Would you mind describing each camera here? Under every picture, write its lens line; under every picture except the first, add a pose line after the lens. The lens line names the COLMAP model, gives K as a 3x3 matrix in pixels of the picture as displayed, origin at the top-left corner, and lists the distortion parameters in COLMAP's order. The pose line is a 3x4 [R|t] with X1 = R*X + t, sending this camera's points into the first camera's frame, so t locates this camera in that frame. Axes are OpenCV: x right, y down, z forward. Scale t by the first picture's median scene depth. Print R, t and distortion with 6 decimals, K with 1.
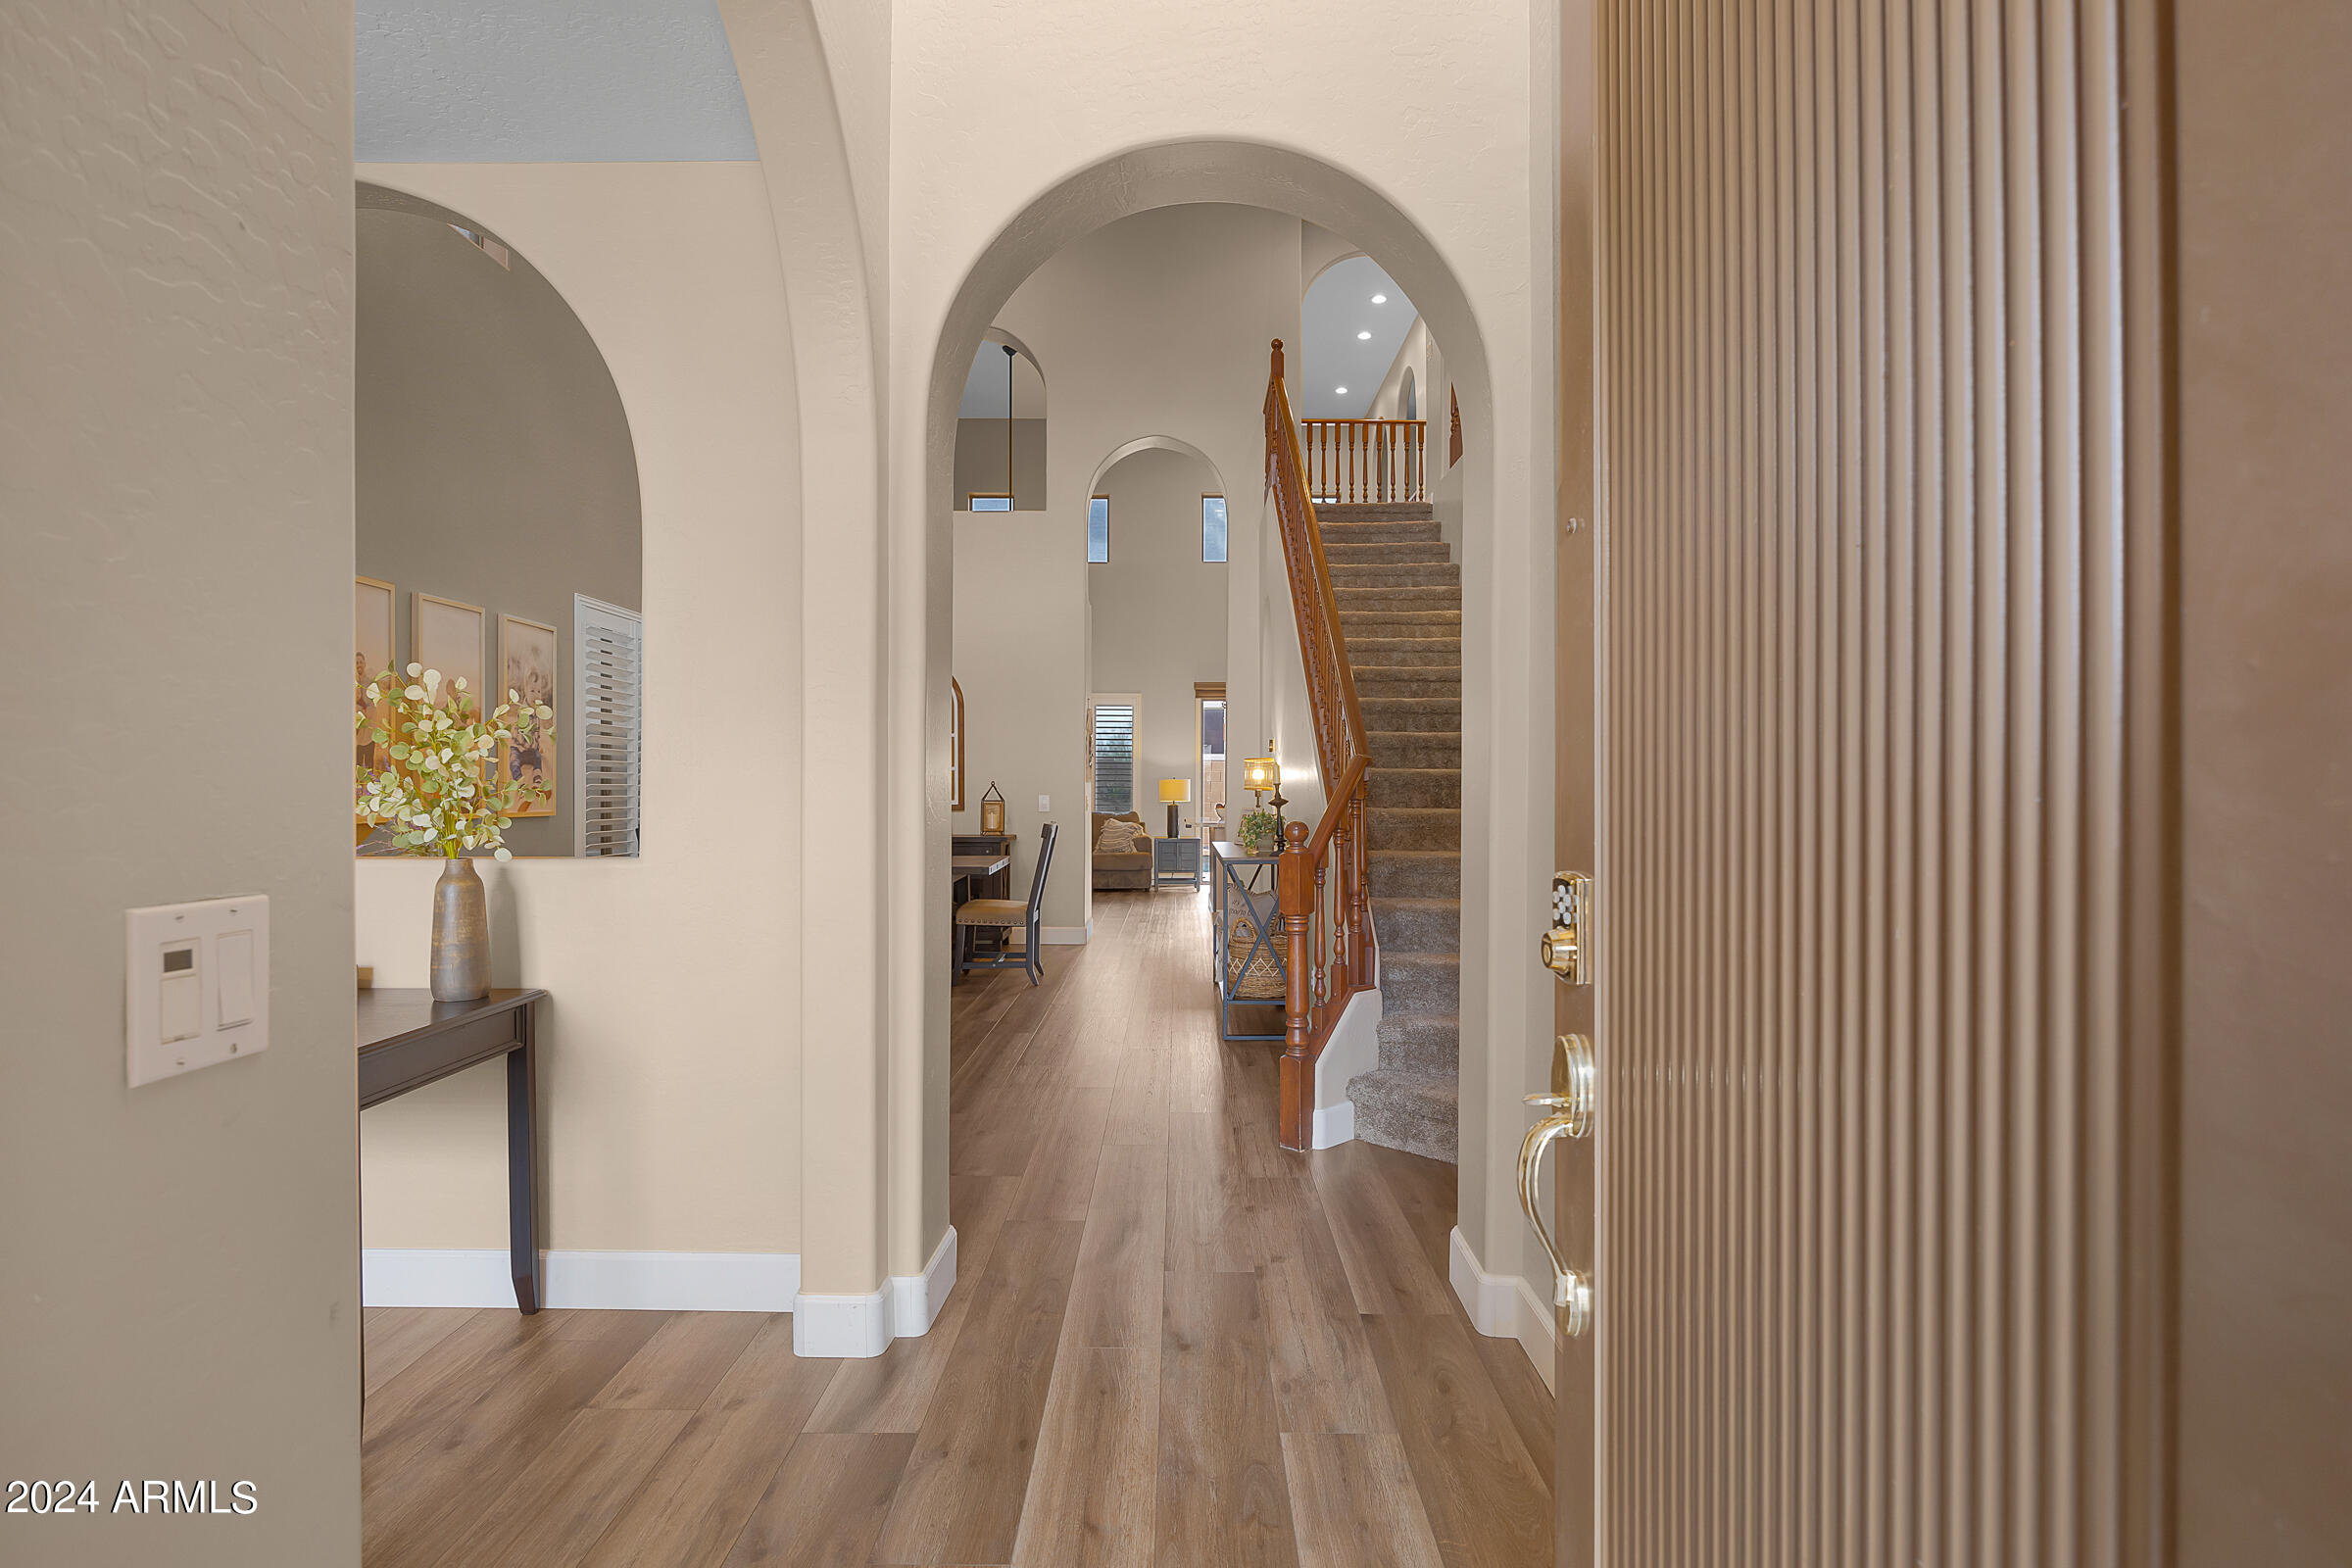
lens RADIAL K [[1239.5, 0, 1171.6], [0, 1239.5, 773.6], [0, 0, 1]] dist [-0.006567, -0.000342]
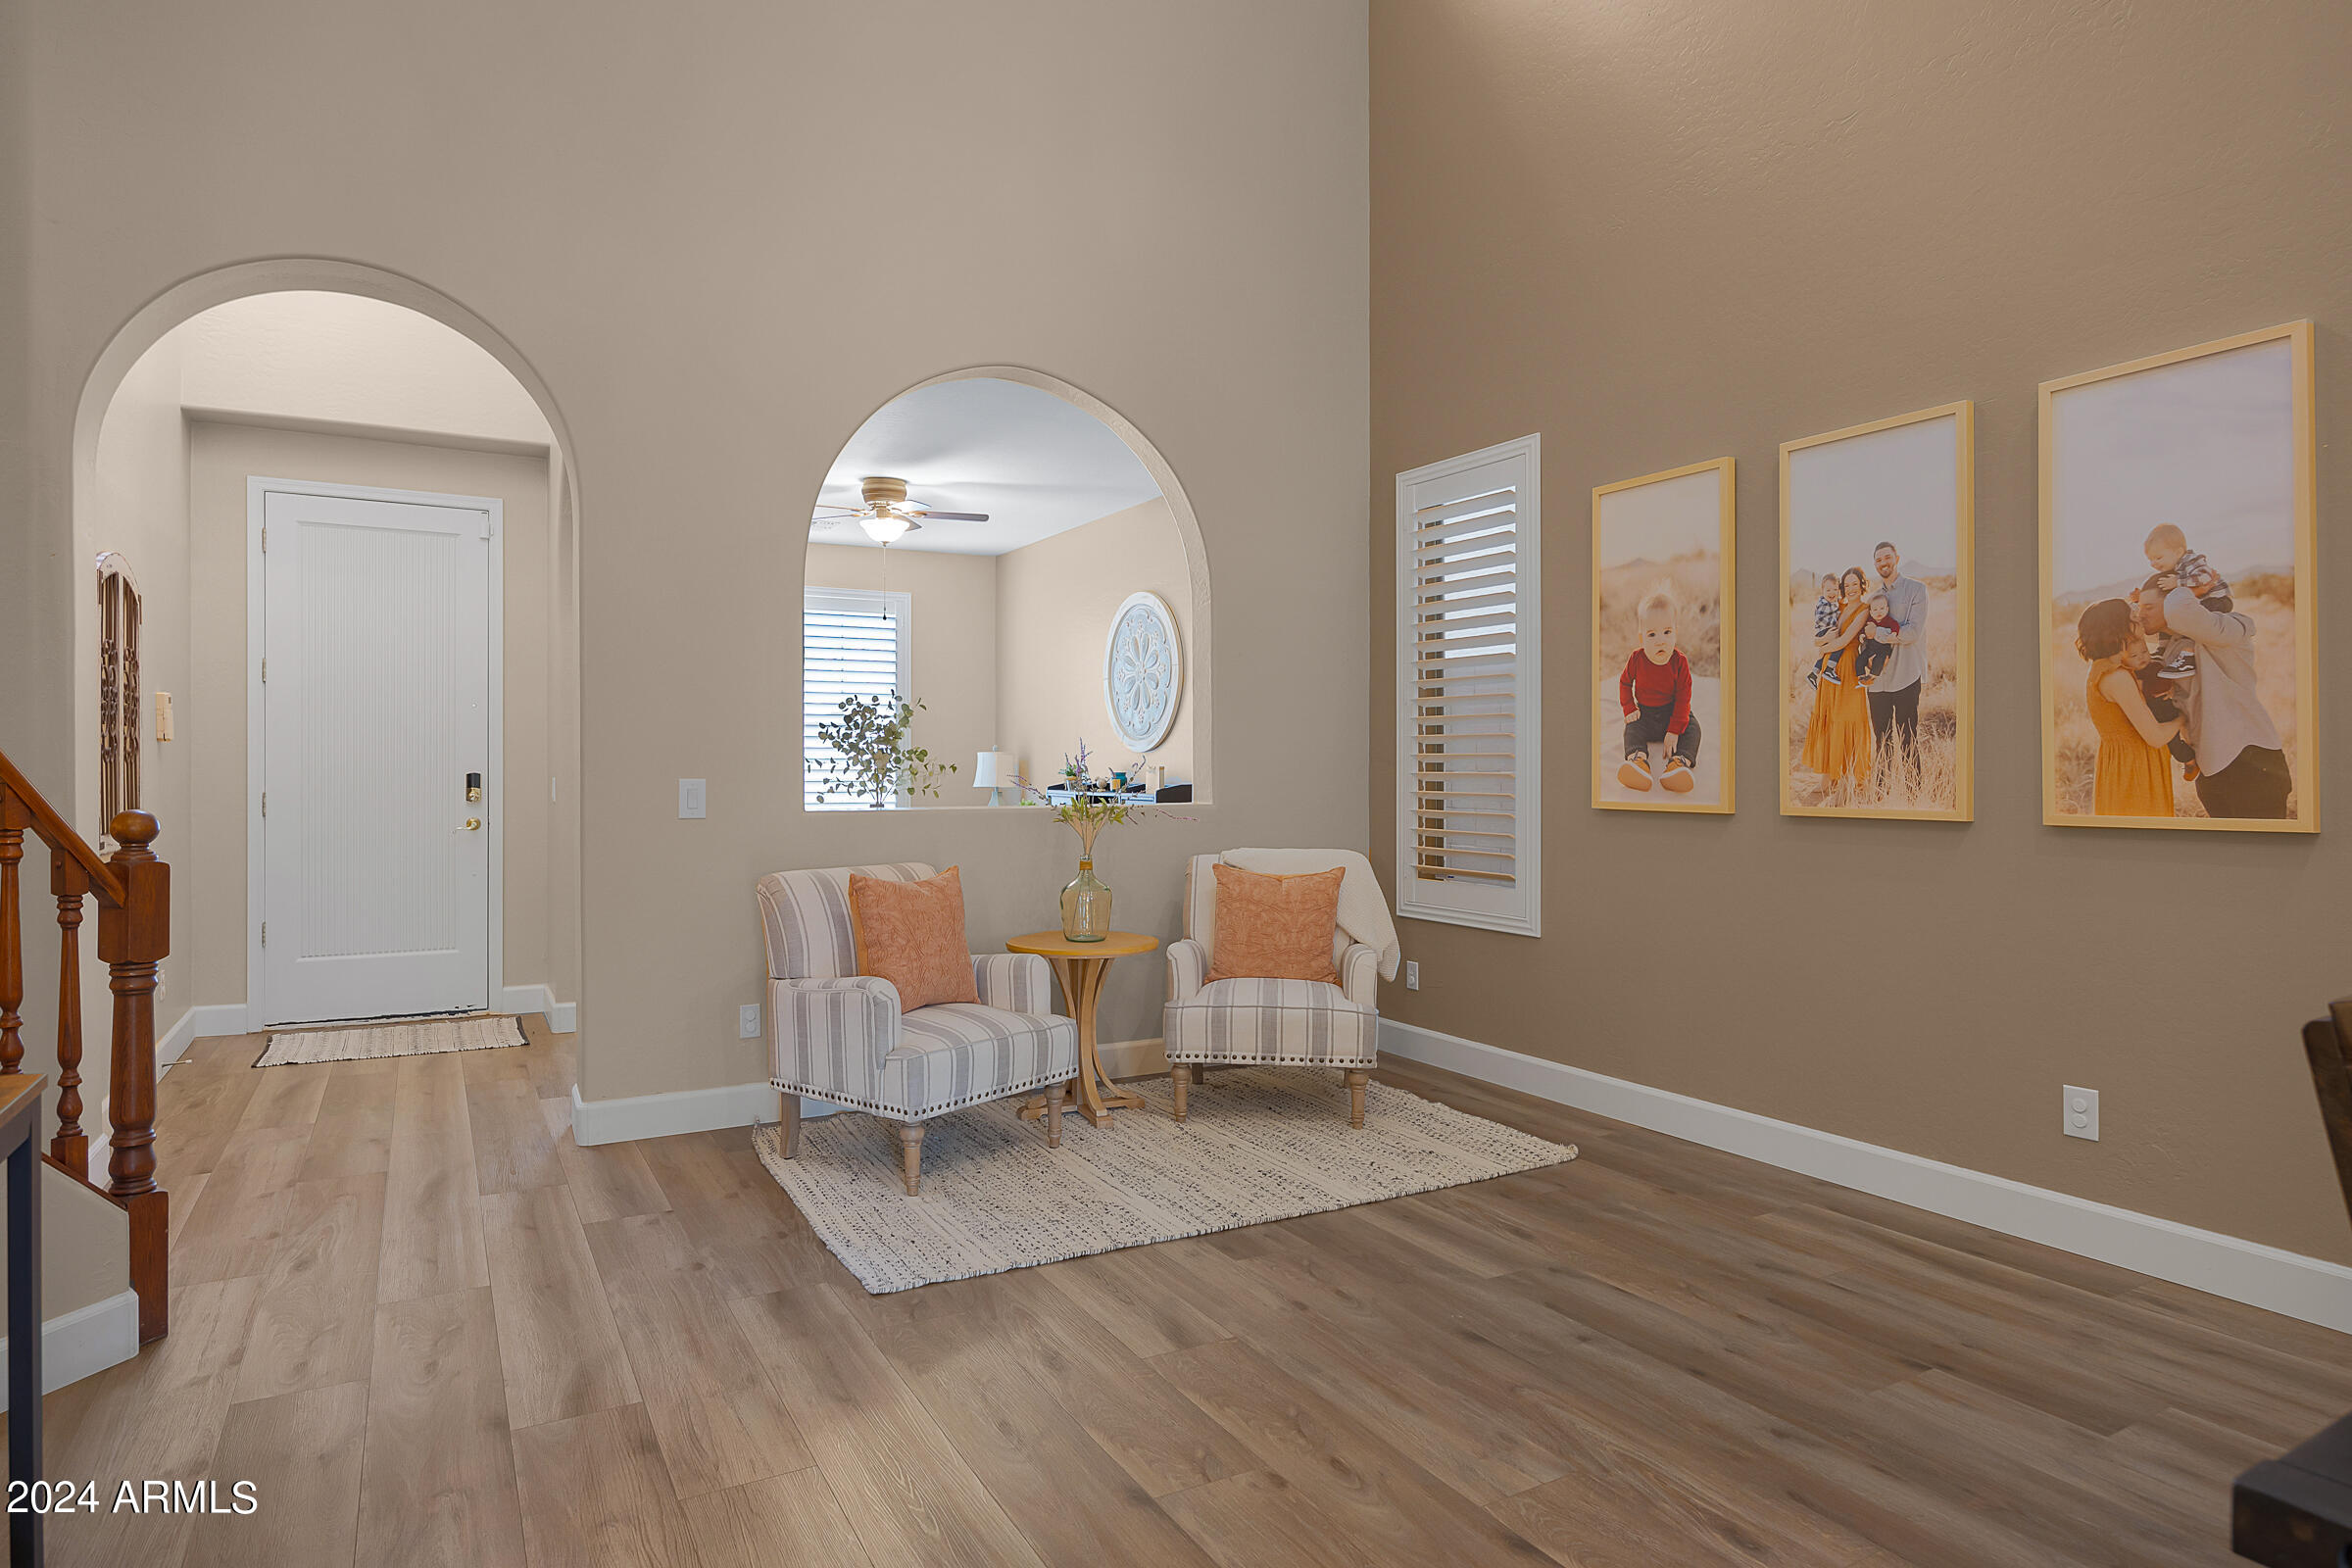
lens RADIAL K [[1346.7, 0, 1169.1], [0, 1346.7, 772.7], [0, 0, 1]] dist [0.000570, 0.000224]
pose [[-0.871125, 0.002084, -0.491057, -0.011206], [0.005088, 0.999976, -0.004783, 0.015356], [0.491035, -0.006665, -0.871114, 1.125249]]
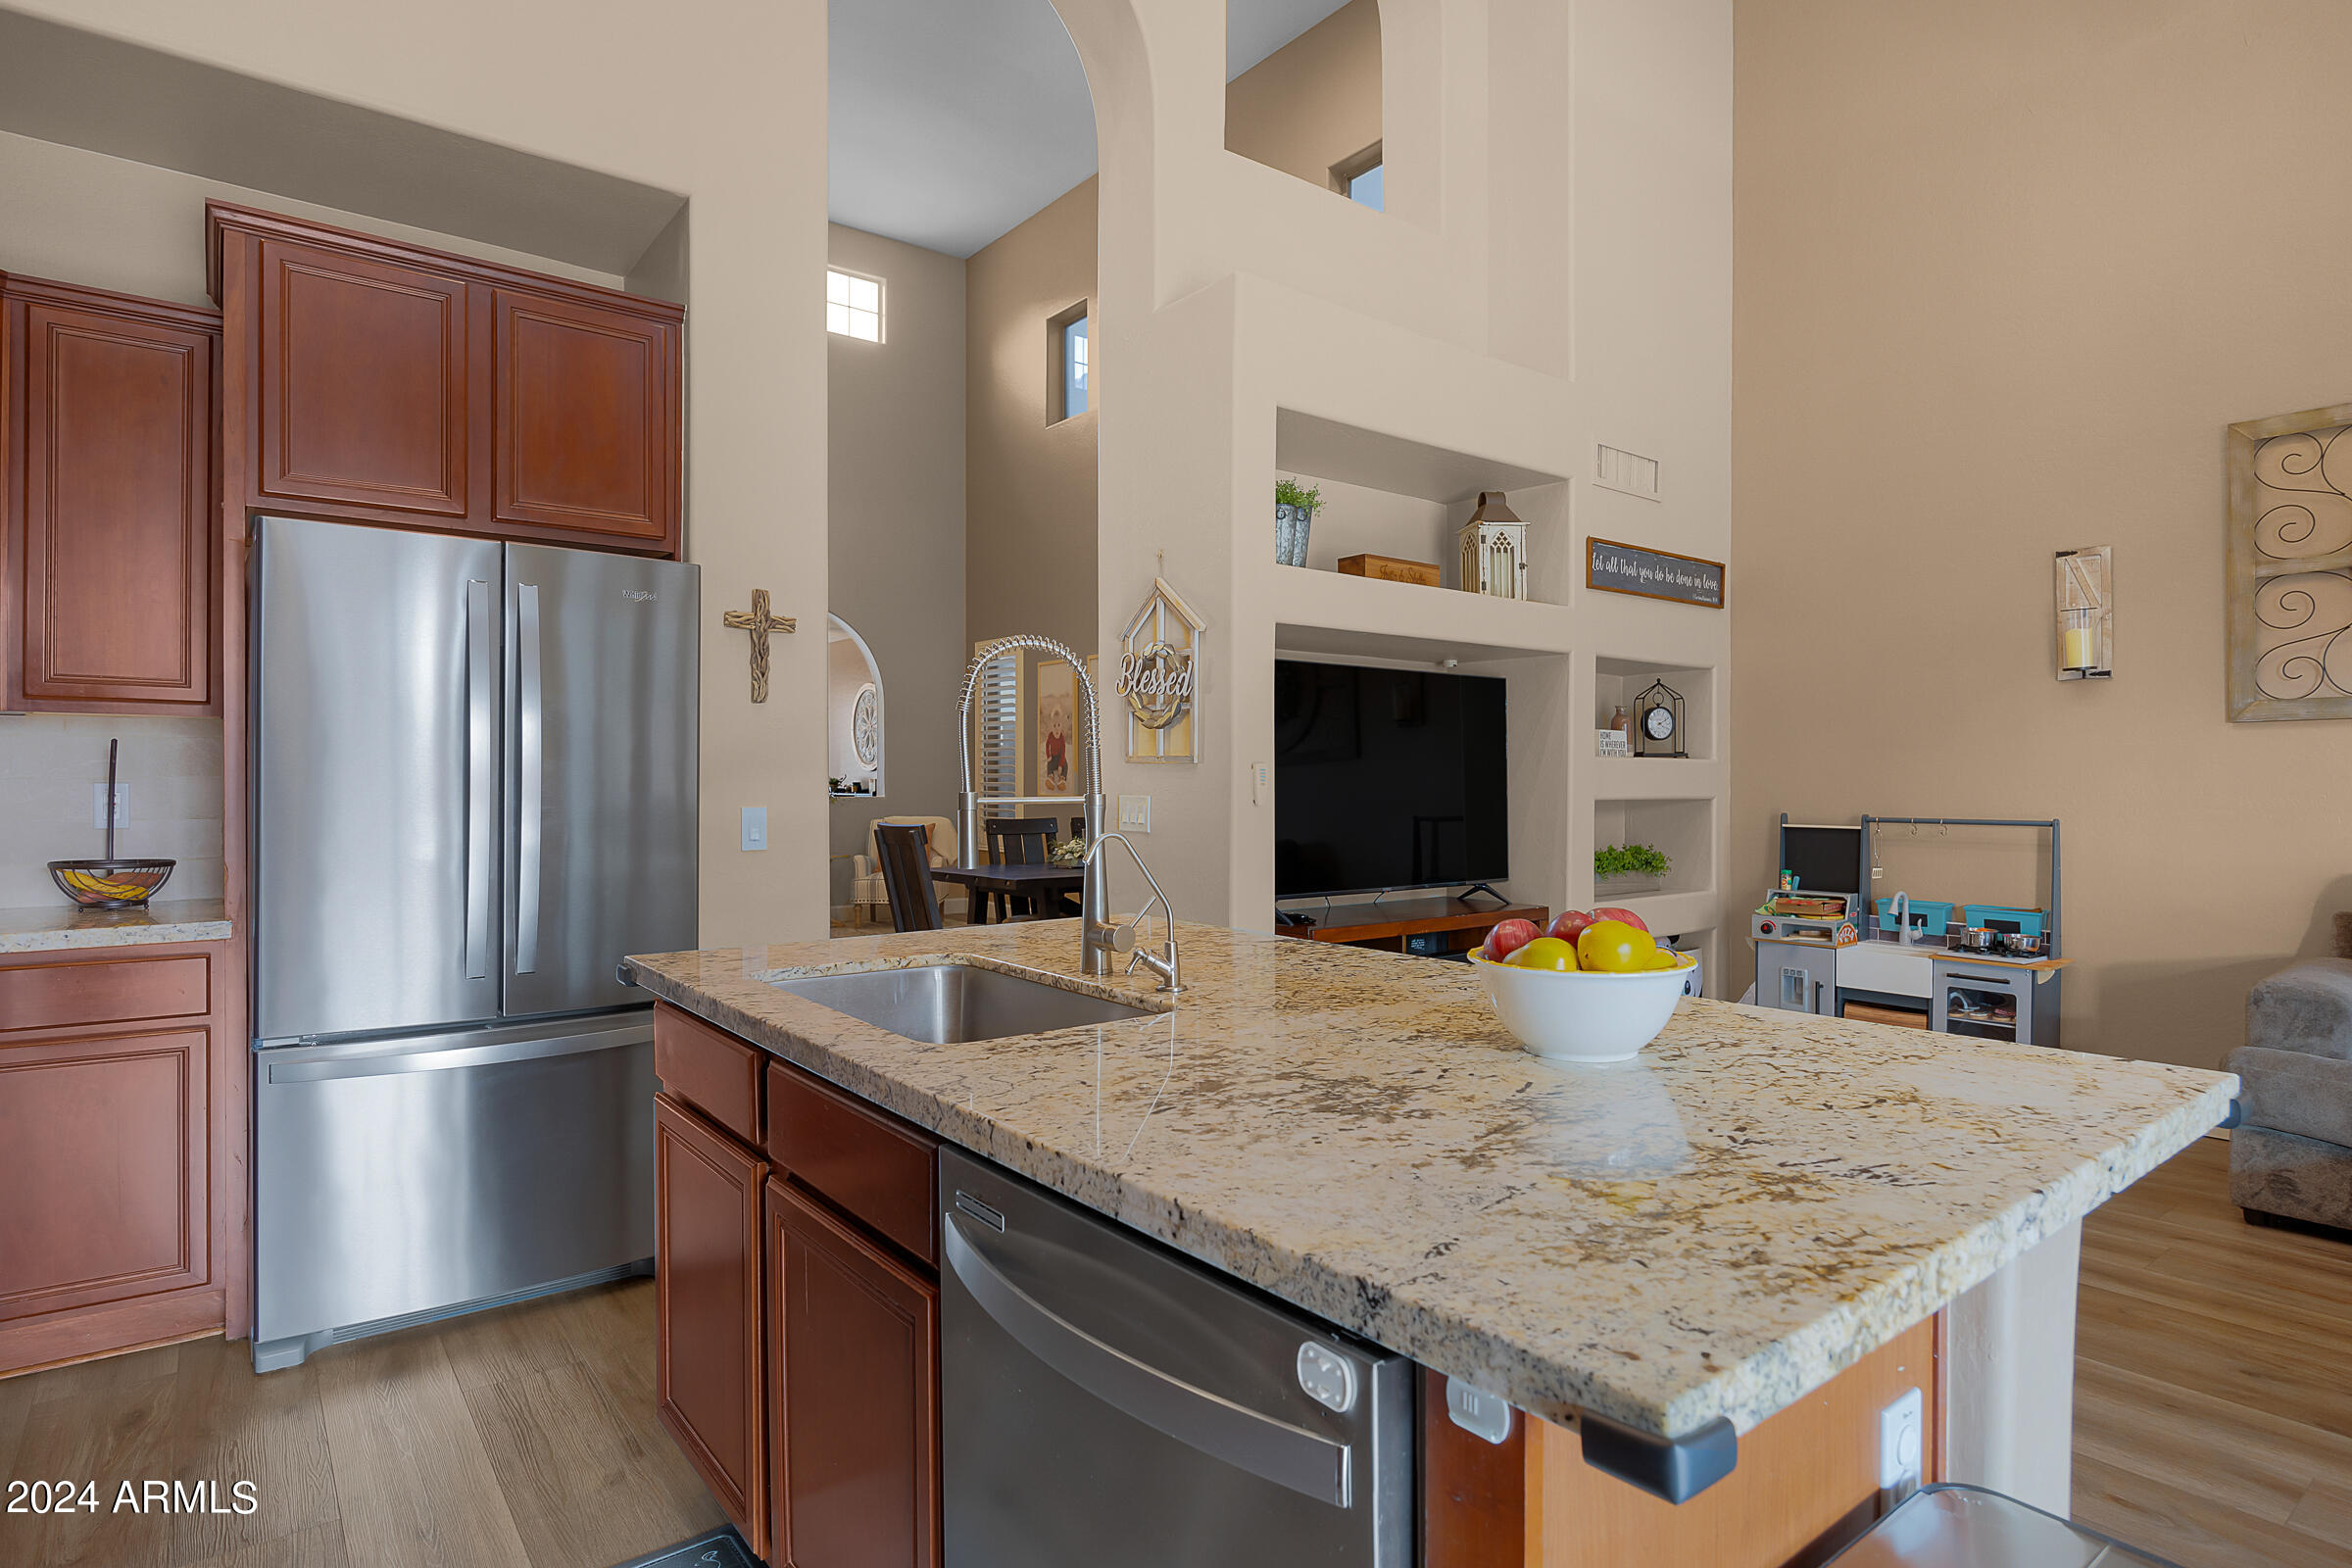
lens RADIAL K [[1249.1, 0, 1170.0], [0, 1249.1, 789.9], [0, 0, 1]] dist [-0.014675, -0.000491]
pose [[-0.790307, 0.003275, -0.612702, 0.270661], [0.004164, 0.999991, -0.000027, 0.023201], [0.612696, -0.002573, -0.790314, 1.945144]]
